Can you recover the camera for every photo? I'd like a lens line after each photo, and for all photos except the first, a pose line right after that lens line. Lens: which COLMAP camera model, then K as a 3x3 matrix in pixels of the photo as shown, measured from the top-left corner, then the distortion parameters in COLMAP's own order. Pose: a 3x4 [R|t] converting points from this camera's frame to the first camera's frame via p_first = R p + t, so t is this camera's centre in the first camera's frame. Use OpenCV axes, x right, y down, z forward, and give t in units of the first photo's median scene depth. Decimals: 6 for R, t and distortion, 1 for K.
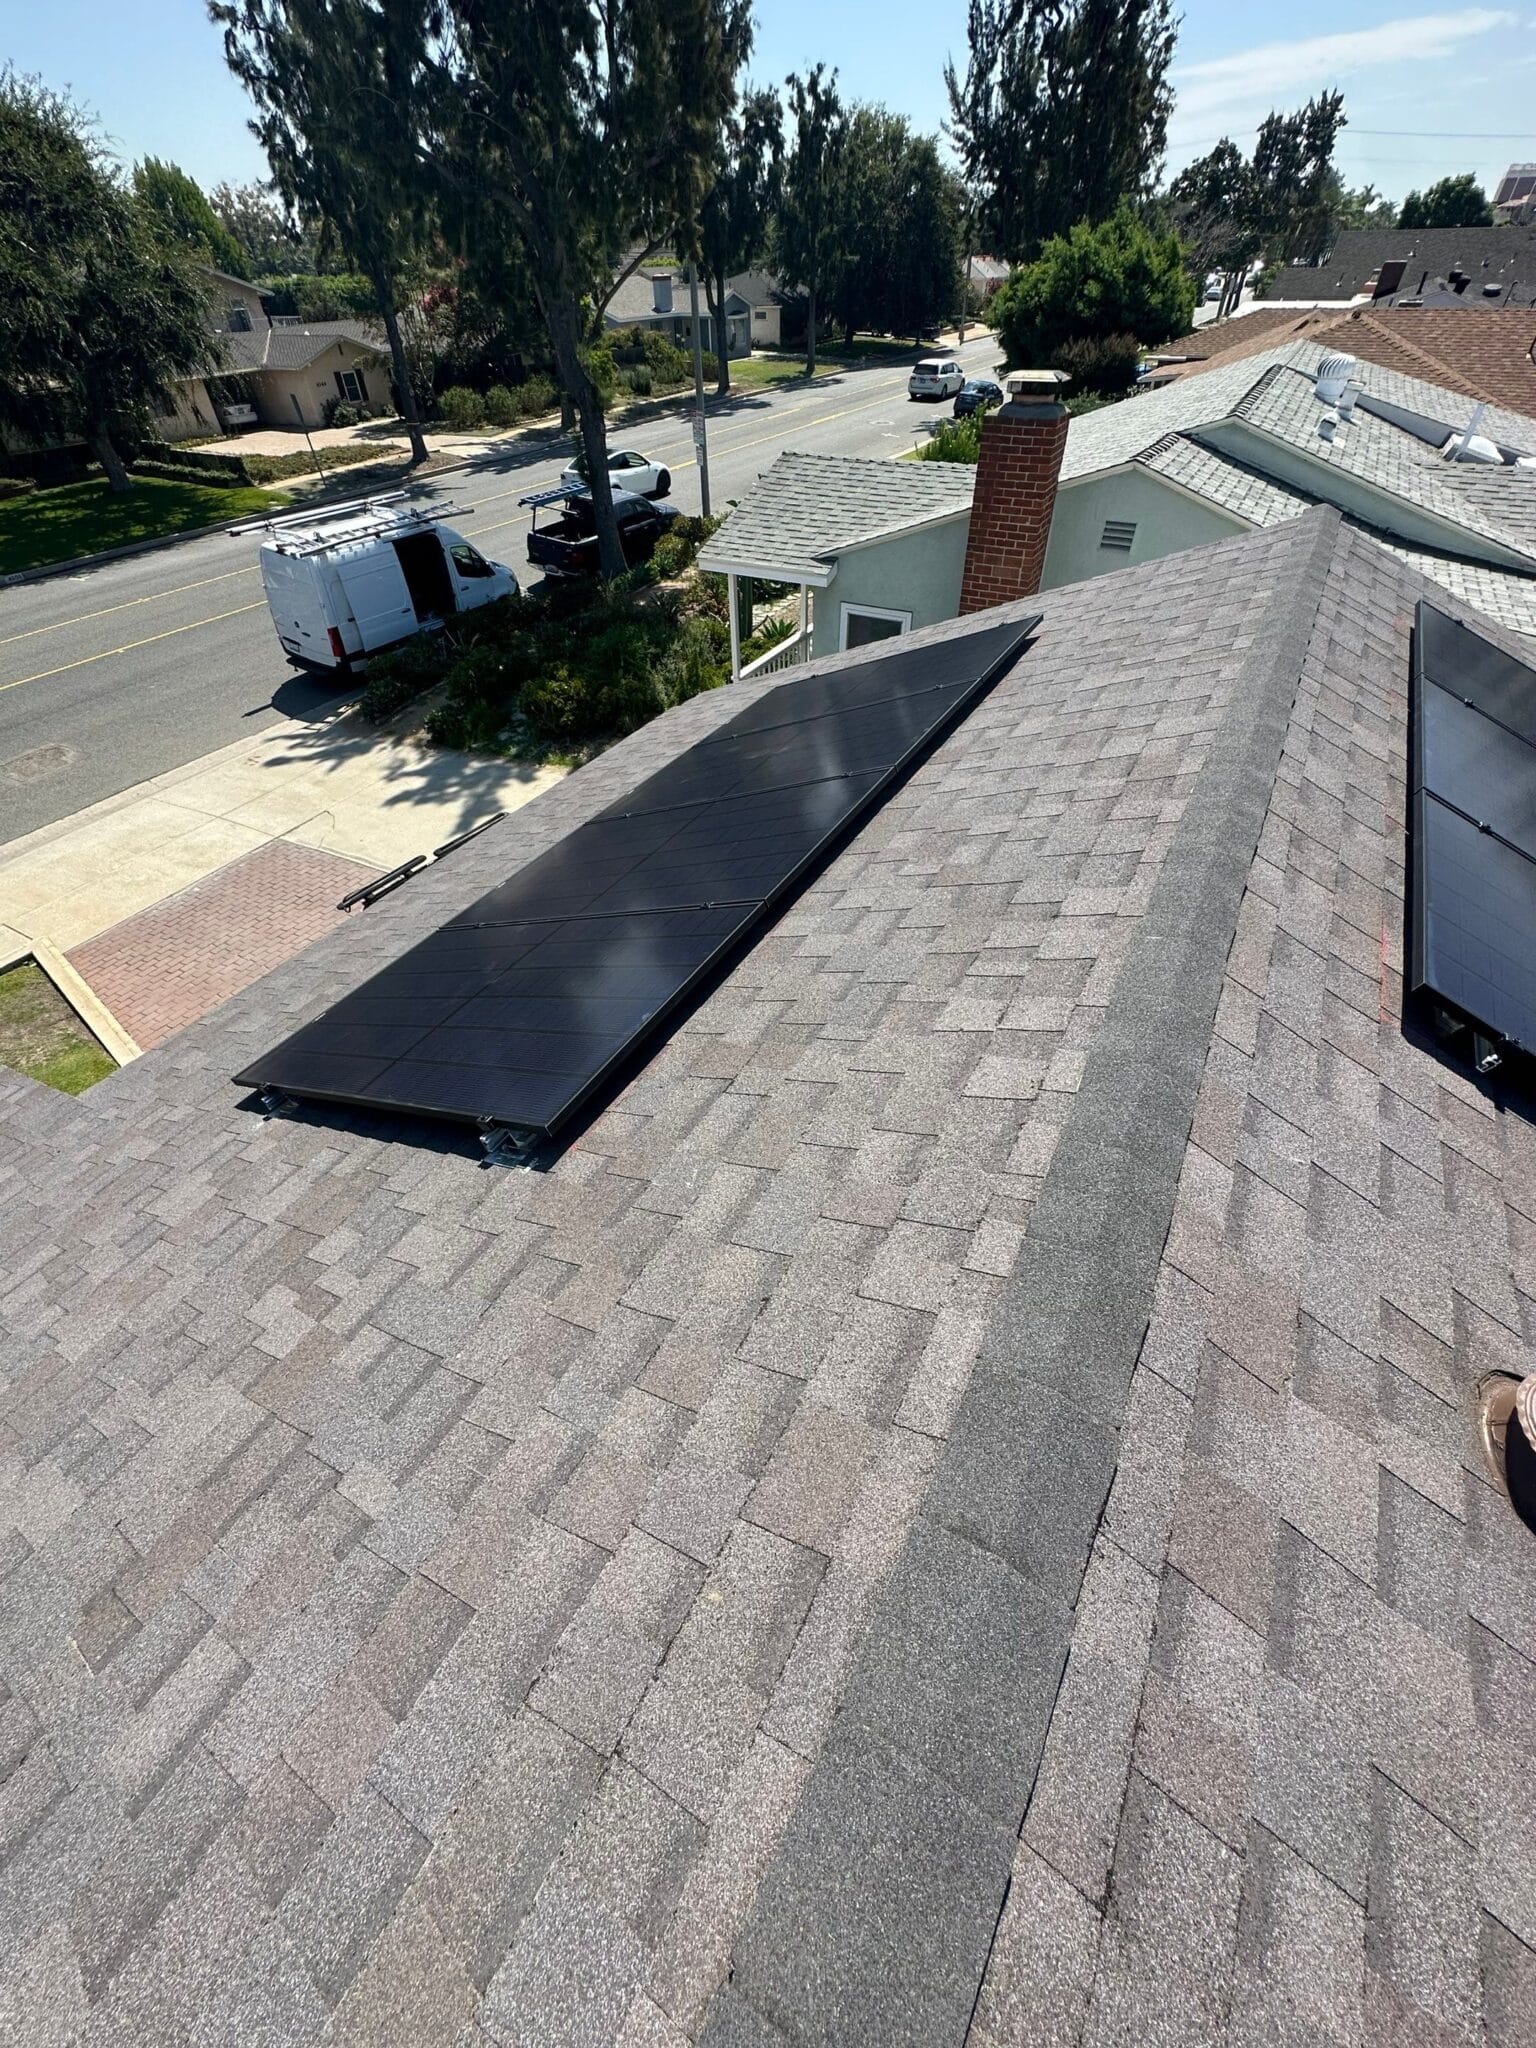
lens RADIAL K [[824.8, 0, 768.0], [0, 824.8, 1024.0], [0, 0, 1]] dist [-0.003272, 0.000960]
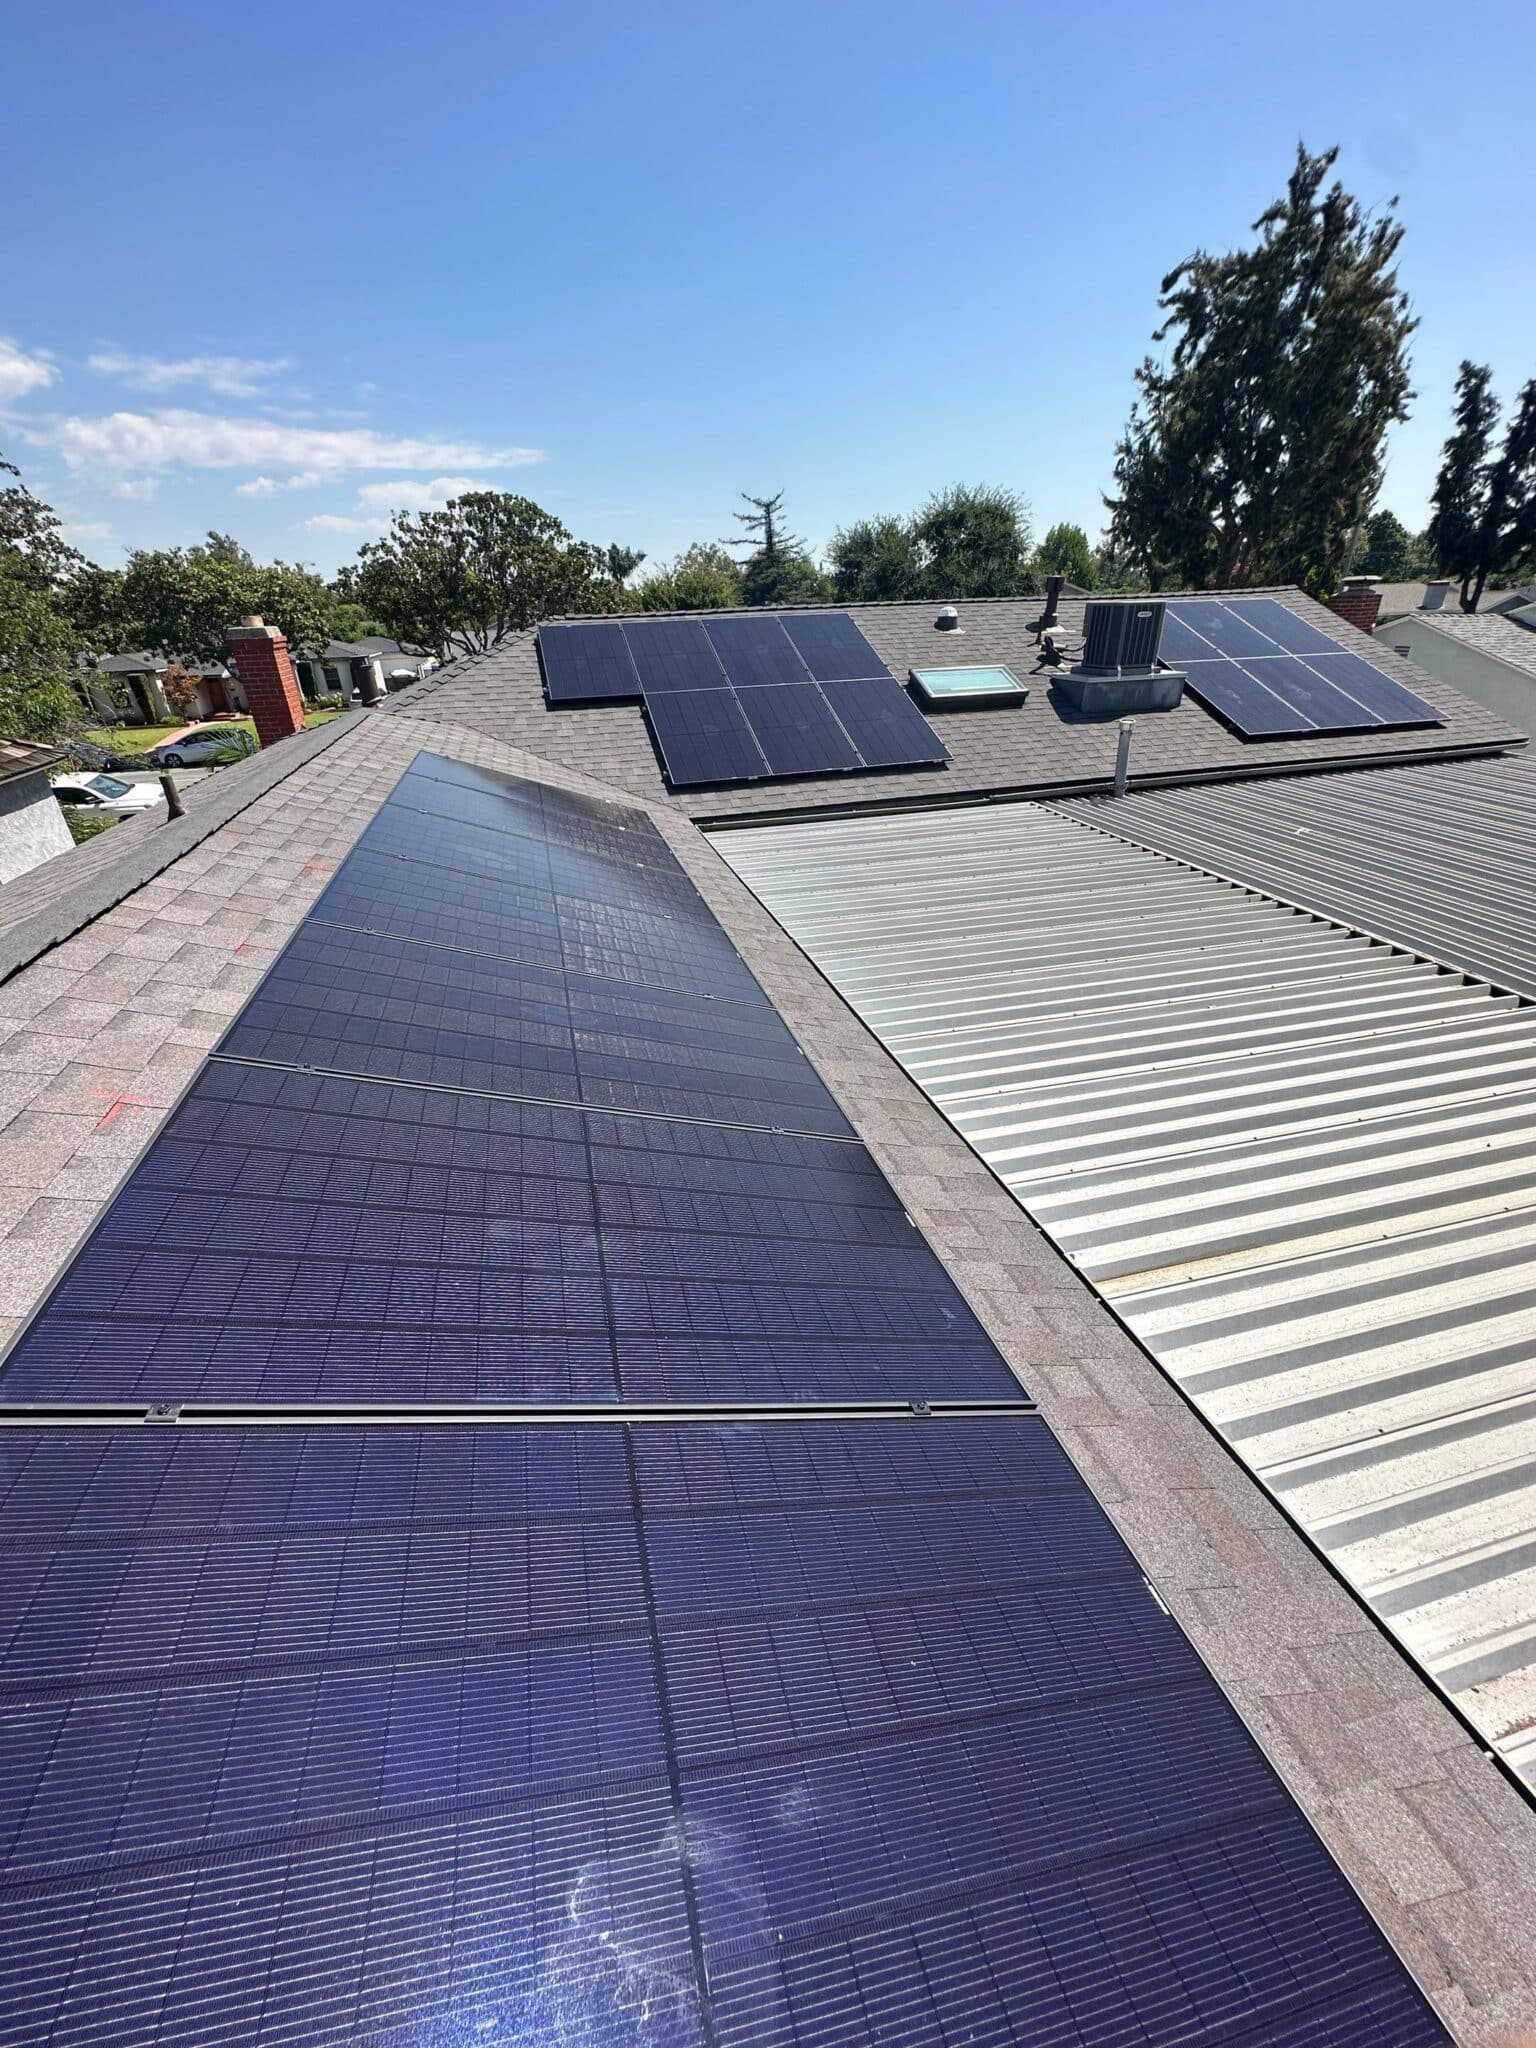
lens RADIAL K [[824.8, 0, 768.0], [0, 824.8, 1024.0], [0, 0, 1]] dist [-0.003272, 0.000960]
pose [[0.705578, 0.319875, -0.632329, 0.178810], [-0.471996, 0.877716, -0.082664, 0.200405], [0.528563, 0.356783, 0.770277, -0.183292]]
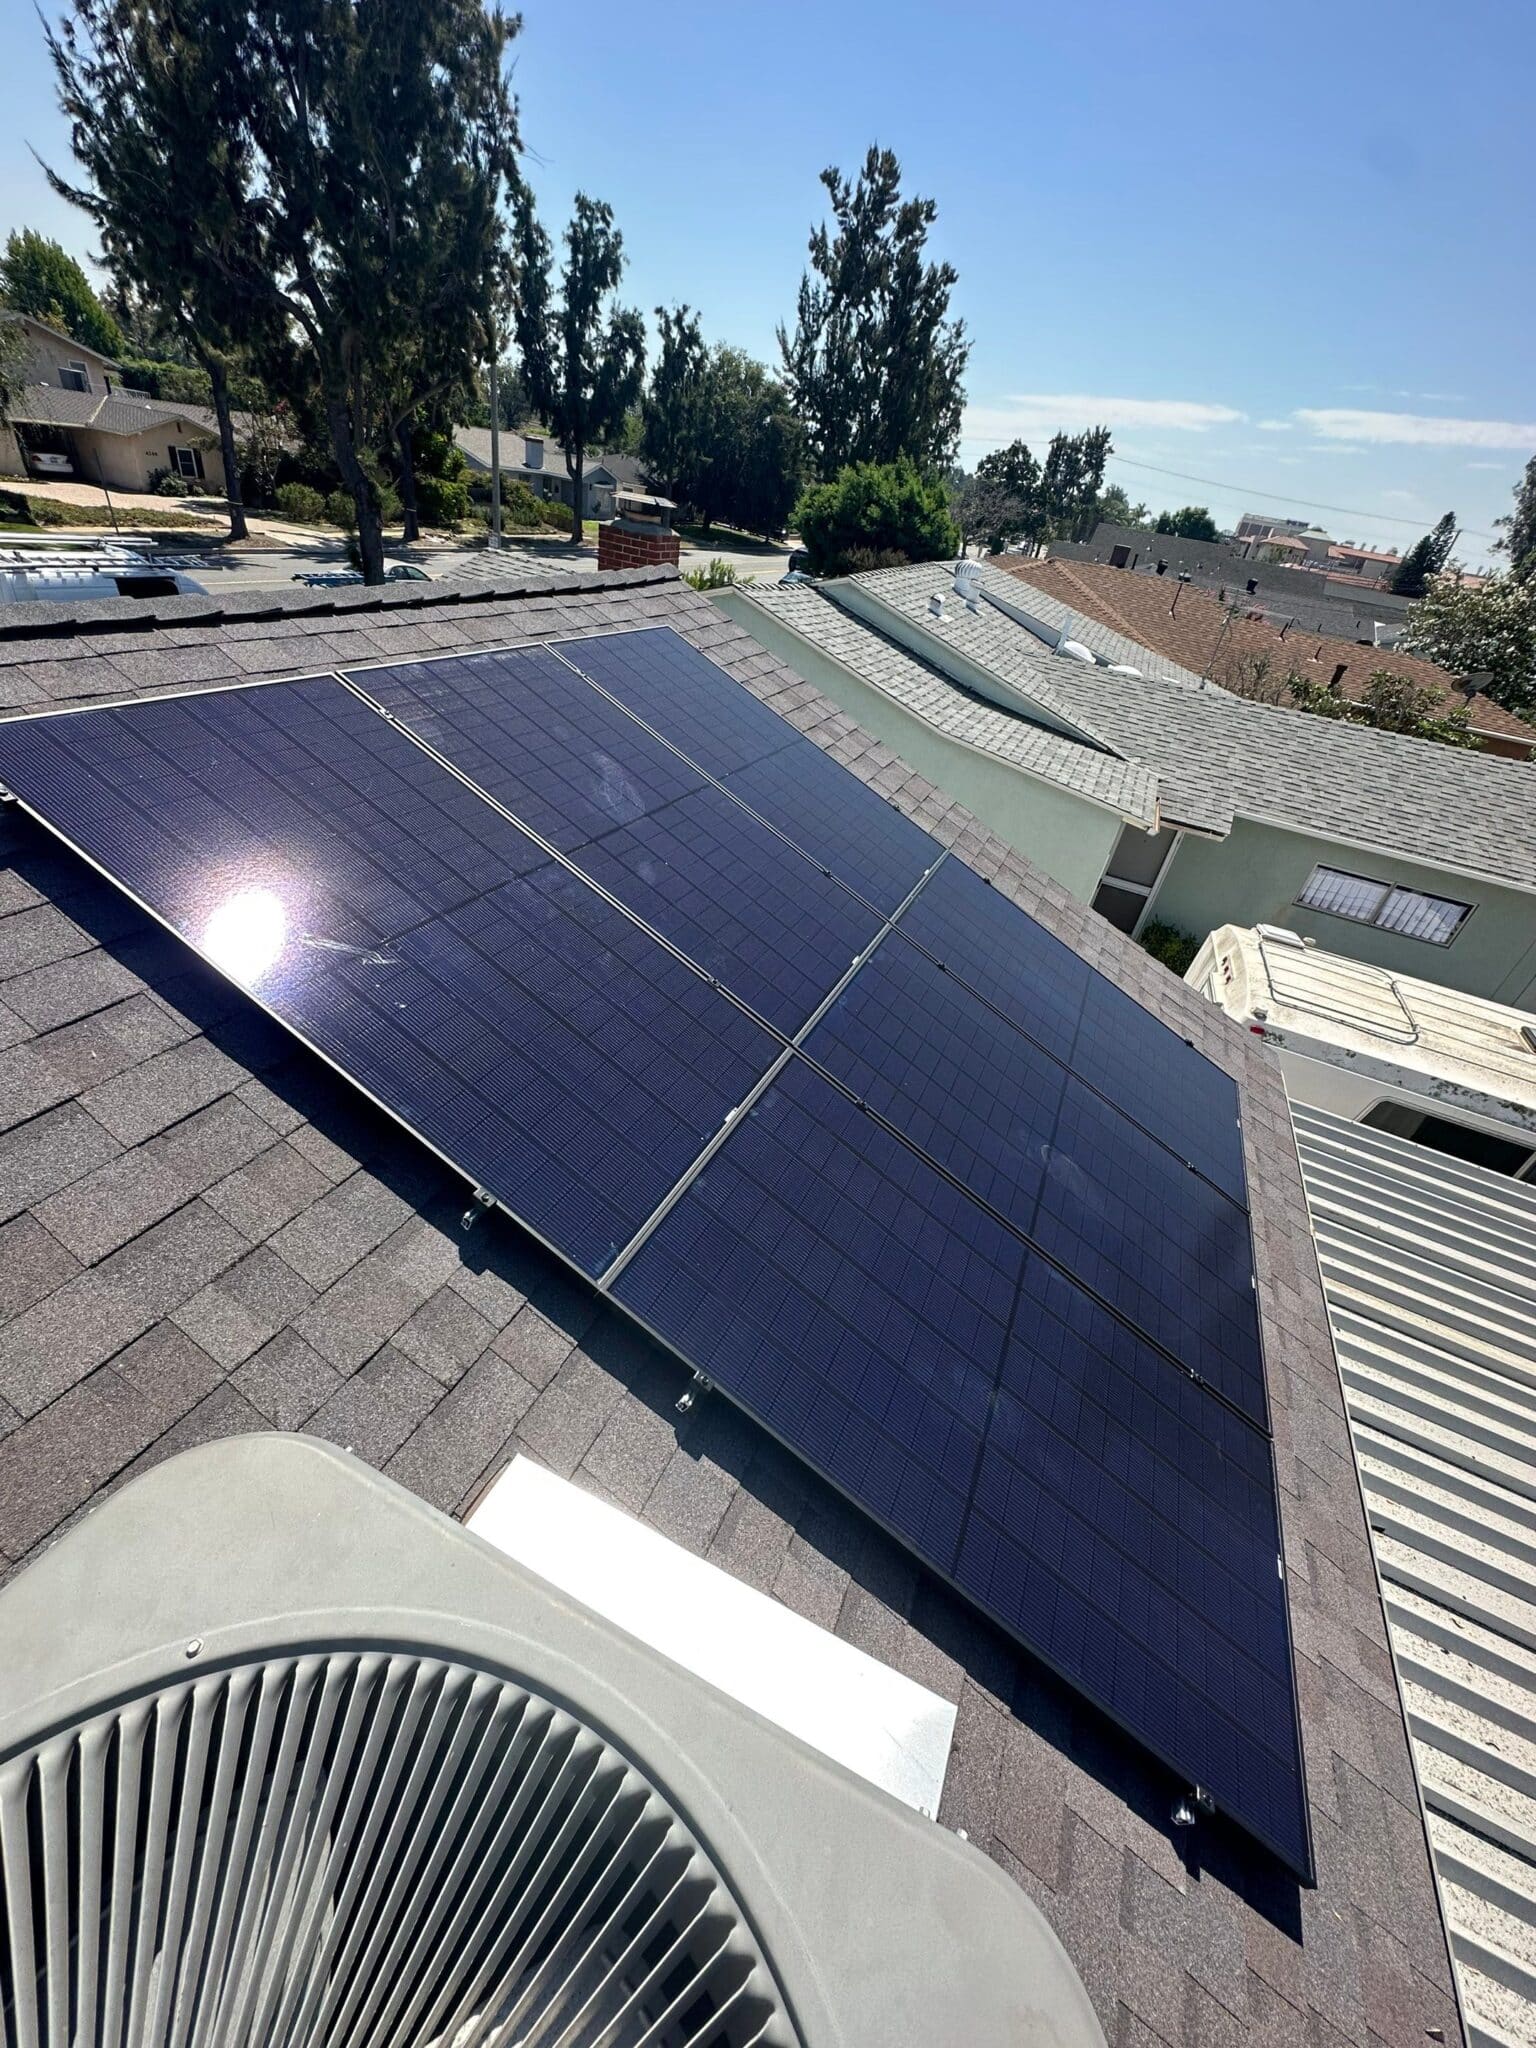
lens RADIAL K [[824.8, 0, 768.0], [0, 824.8, 1024.0], [0, 0, 1]] dist [-0.003272, 0.000960]
pose [[0.980261, 0.086794, 0.177637, 0.068221], [-0.058082, 0.985263, -0.160885, 0.016540], [-0.188983, 0.147392, 0.970856, -0.002553]]
